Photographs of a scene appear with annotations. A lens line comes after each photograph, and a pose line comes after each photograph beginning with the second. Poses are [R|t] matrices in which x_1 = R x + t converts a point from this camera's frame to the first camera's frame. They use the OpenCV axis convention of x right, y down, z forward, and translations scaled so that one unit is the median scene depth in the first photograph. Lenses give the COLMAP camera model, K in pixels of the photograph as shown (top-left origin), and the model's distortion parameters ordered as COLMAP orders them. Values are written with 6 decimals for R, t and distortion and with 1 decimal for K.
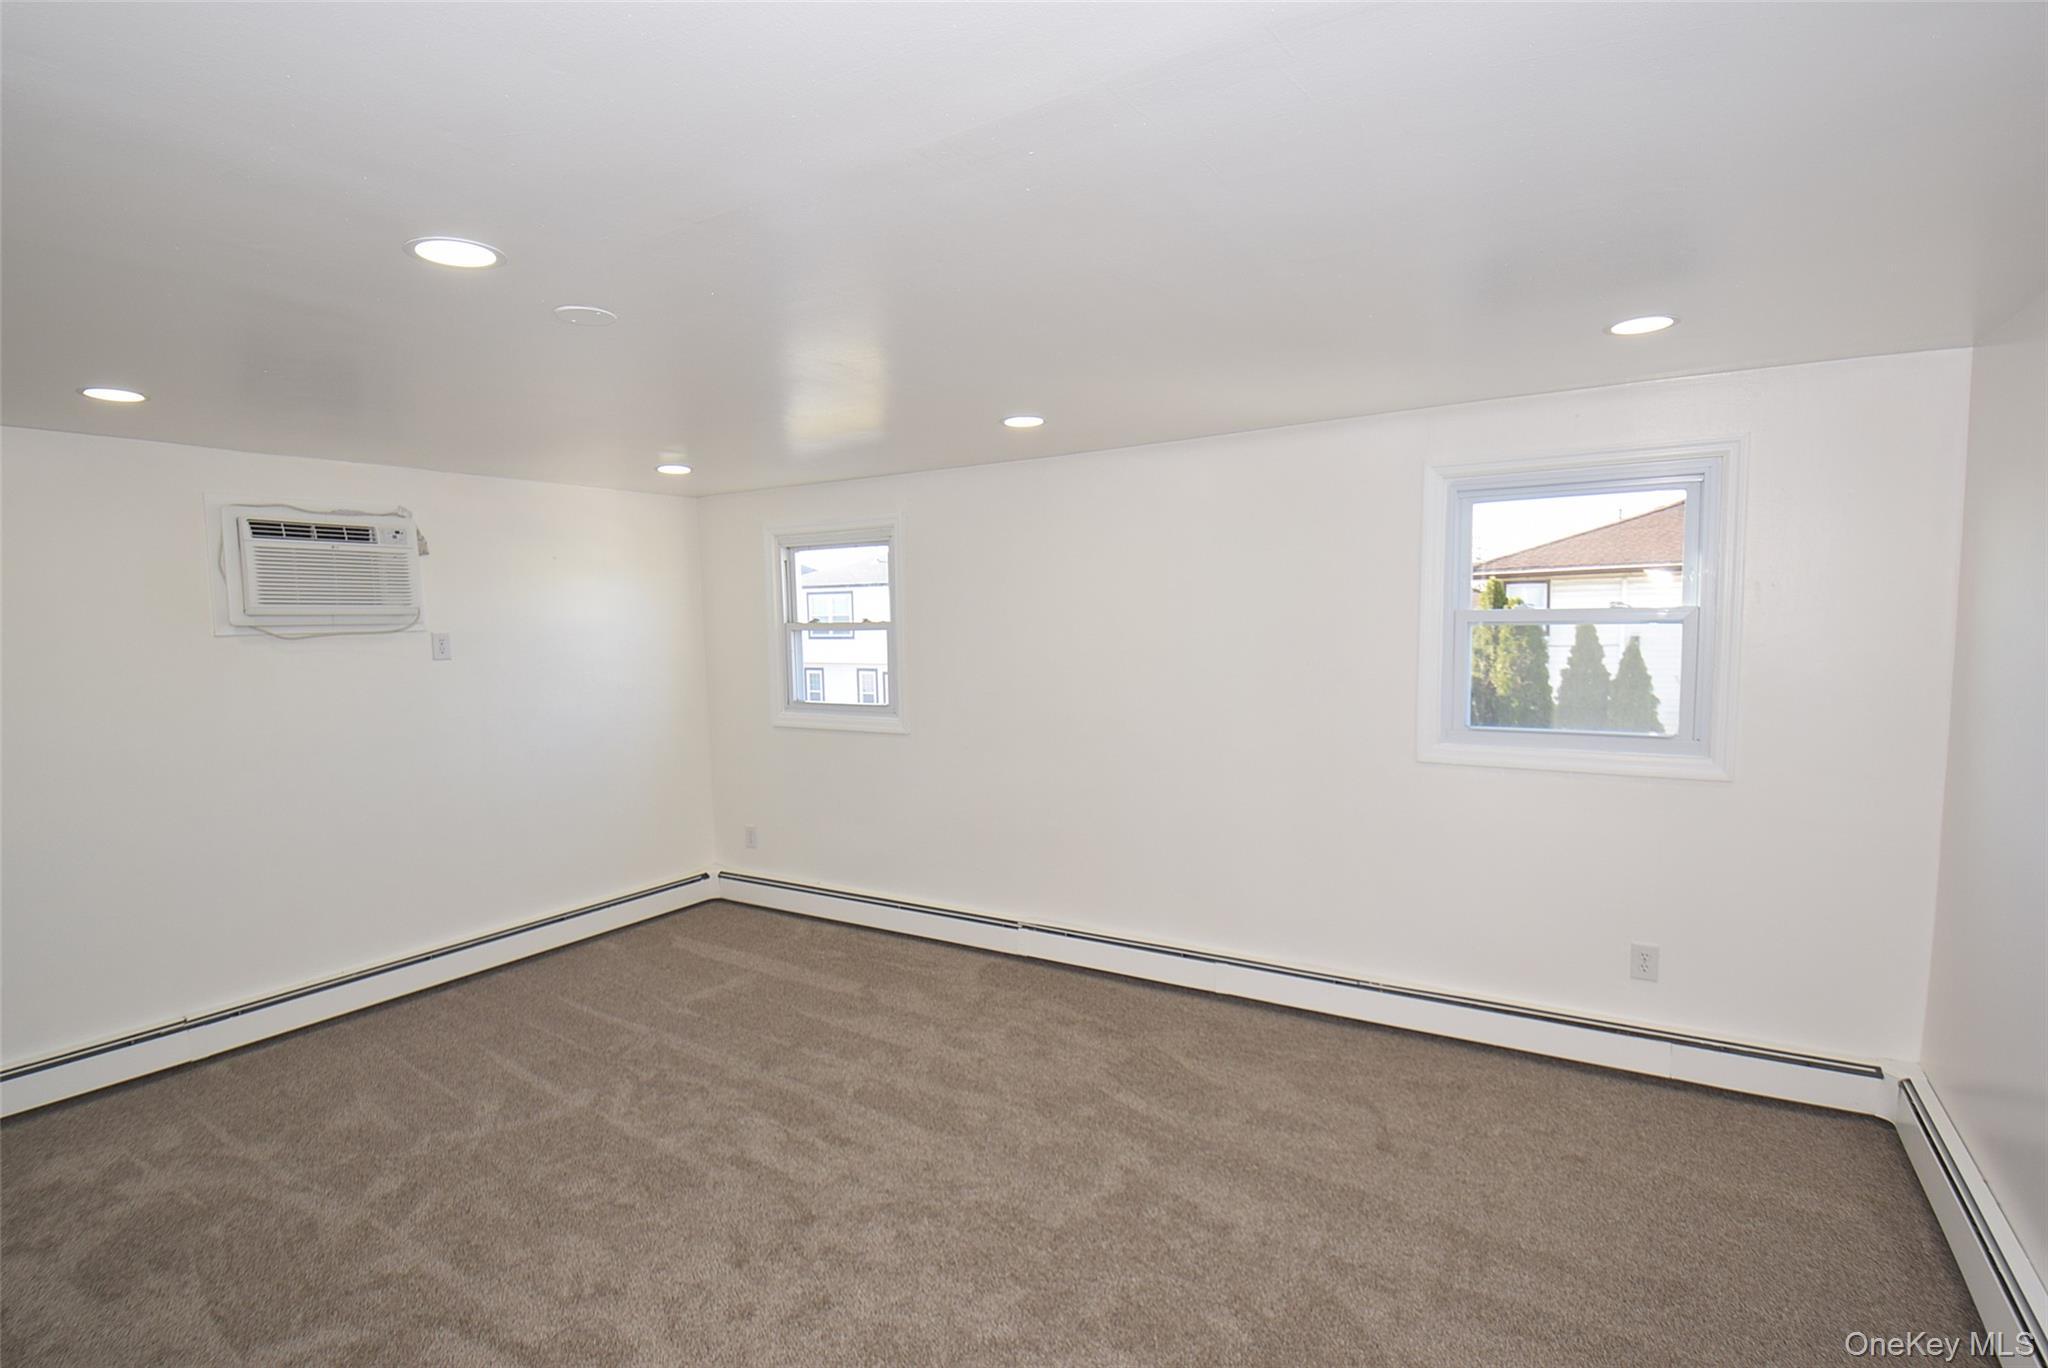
lens RADIAL K [[1020.1, 0, 1024.0], [0, 1020.1, 684.0], [0, 0, 1]] dist [-0.000319, -0.000127]
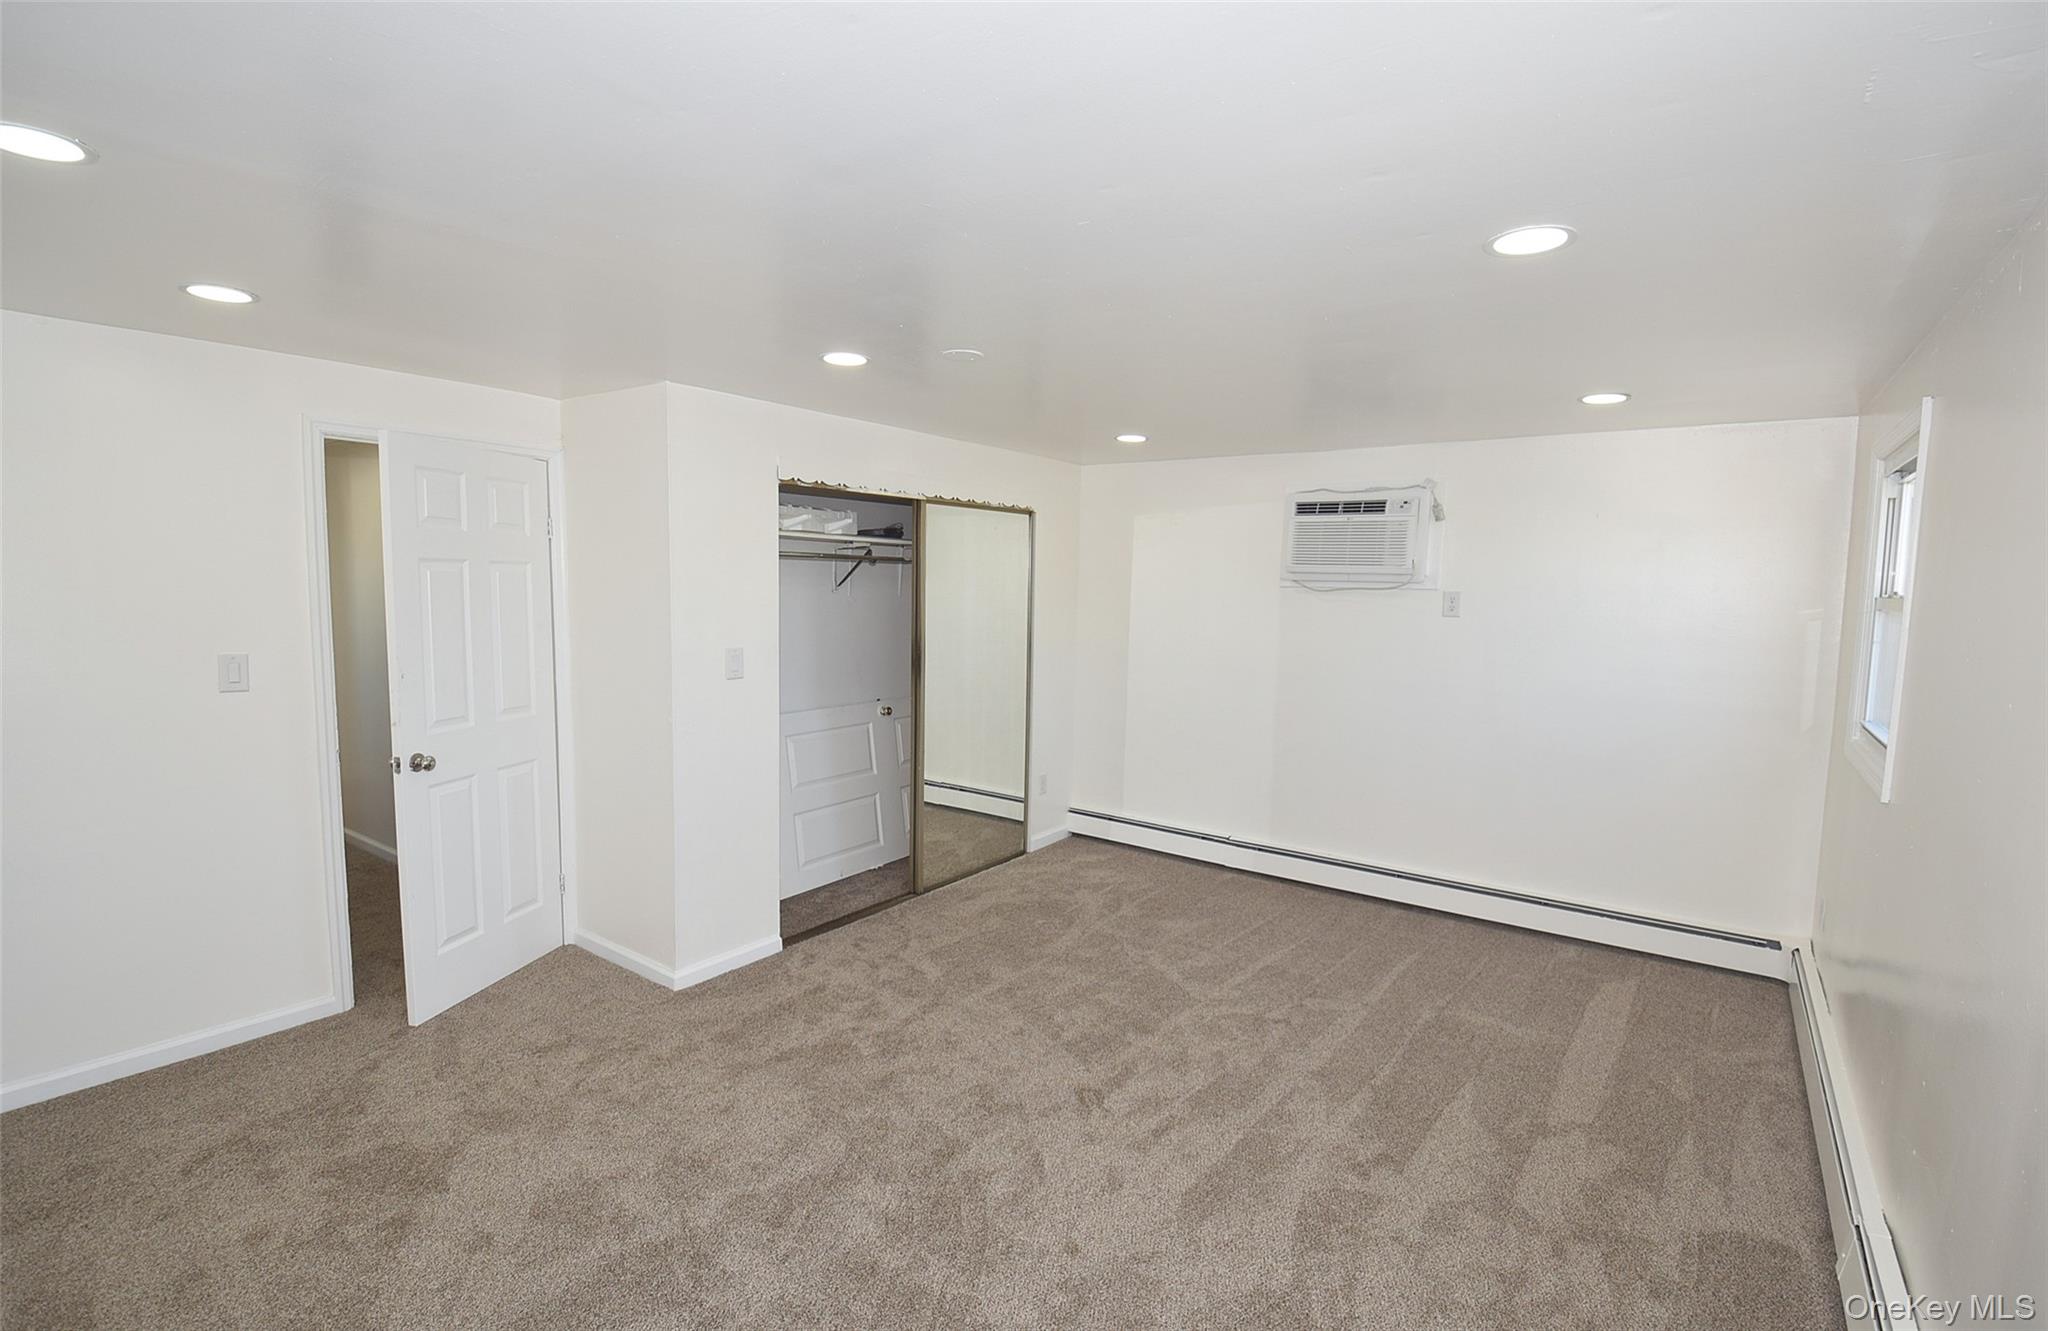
lens RADIAL K [[929.0, 0, 1024.0], [0, 929.0, 665.5], [0, 0, 1]] dist [-0.000580, 0.000004]
pose [[-0.081537, 0.106562, -0.990957, 0.505300], [-0.082965, 0.990091, 0.113296, -0.052754], [0.993211, 0.091453, -0.071888, 0.707392]]
